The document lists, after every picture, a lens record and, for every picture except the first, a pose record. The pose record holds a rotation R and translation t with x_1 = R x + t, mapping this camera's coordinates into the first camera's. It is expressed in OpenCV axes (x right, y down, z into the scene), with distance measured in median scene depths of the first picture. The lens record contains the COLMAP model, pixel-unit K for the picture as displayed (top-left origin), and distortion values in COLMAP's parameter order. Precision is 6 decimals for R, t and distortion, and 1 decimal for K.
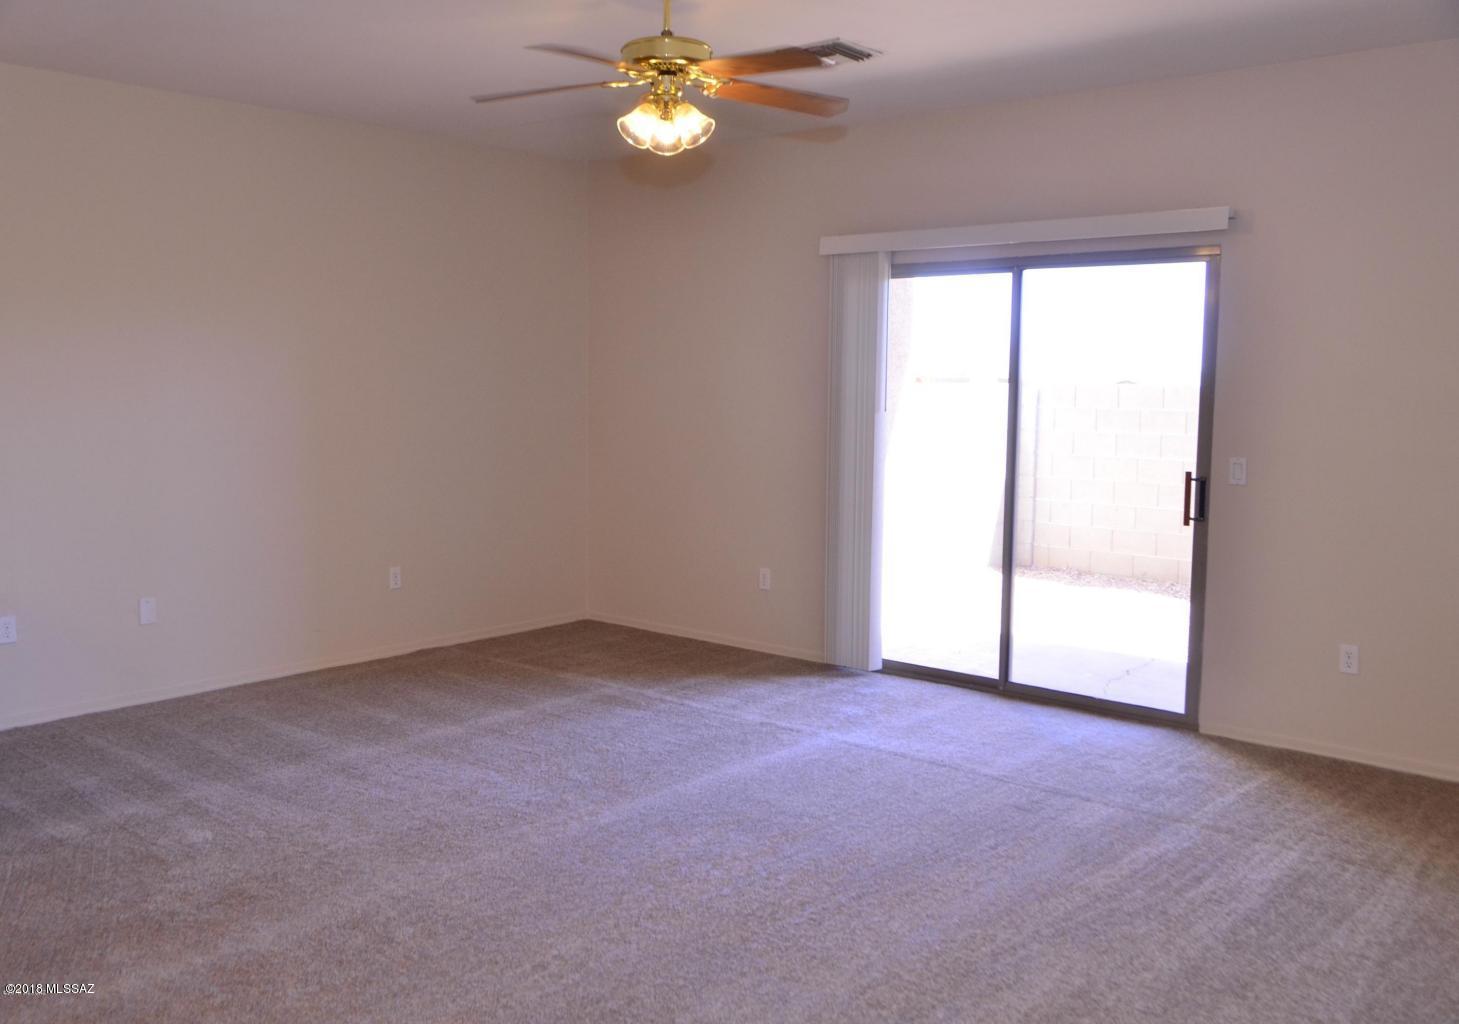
lens RADIAL K [[1392.7, 0, 729.5], [0, 1392.7, 512.0], [0, 0, 1]] dist [-0.021489, -0.005058]
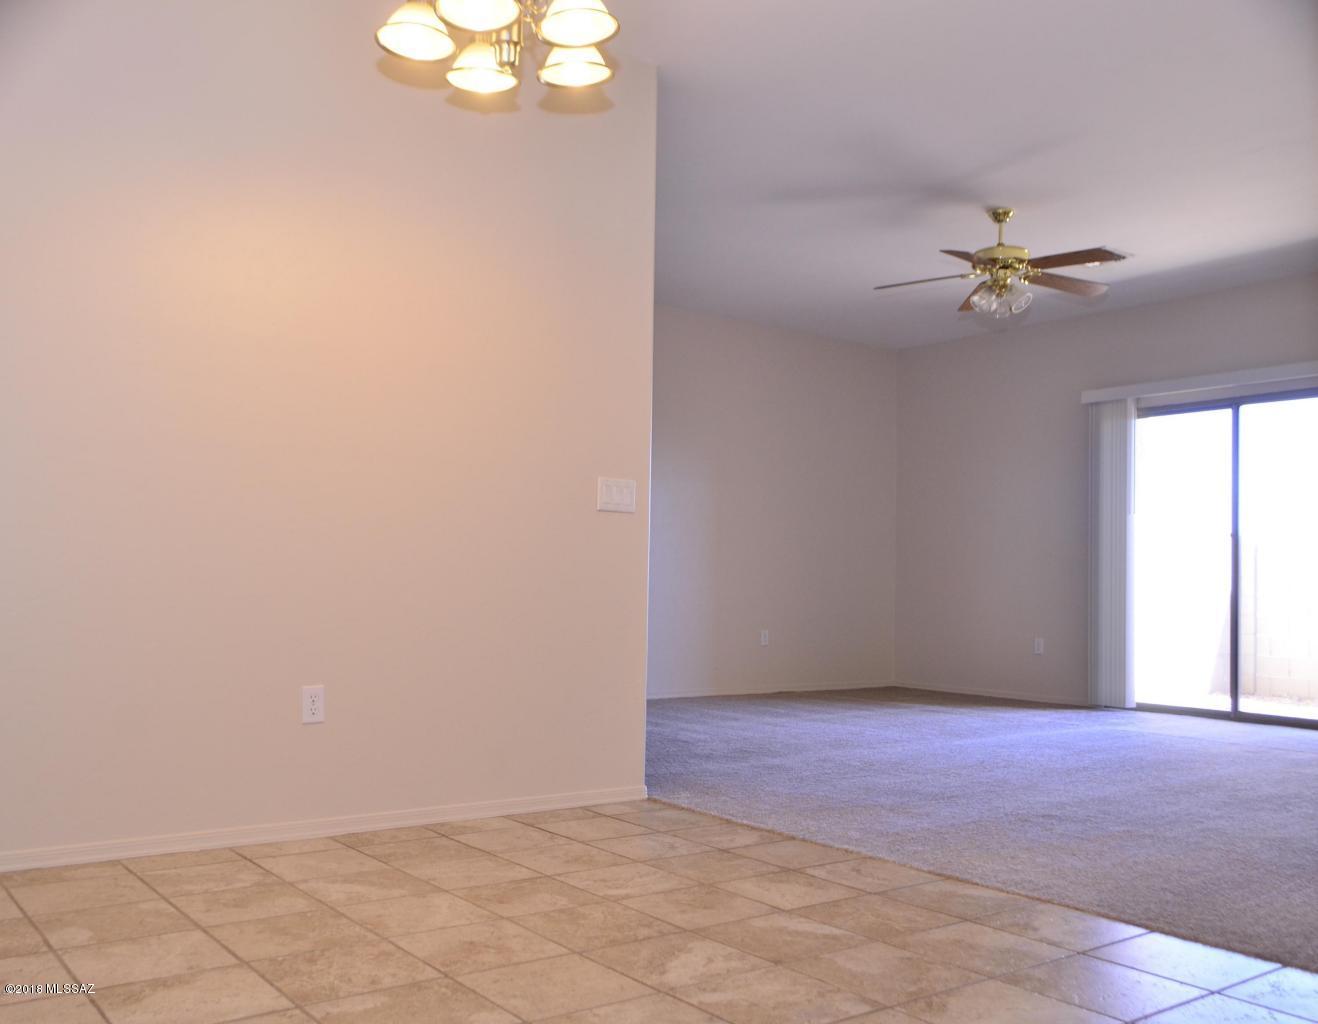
lens RADIAL K [[1255.3, 0, 659.0], [0, 1255.3, 512.0], [0, 0, 1]] dist [-0.014994, -0.008812]
pose [[0.974044, 0.000798, -0.226355, -0.064094], [-0.034346, 0.988936, -0.144311, 0.119204], [0.223736, 0.148339, 0.963295, -0.285256]]
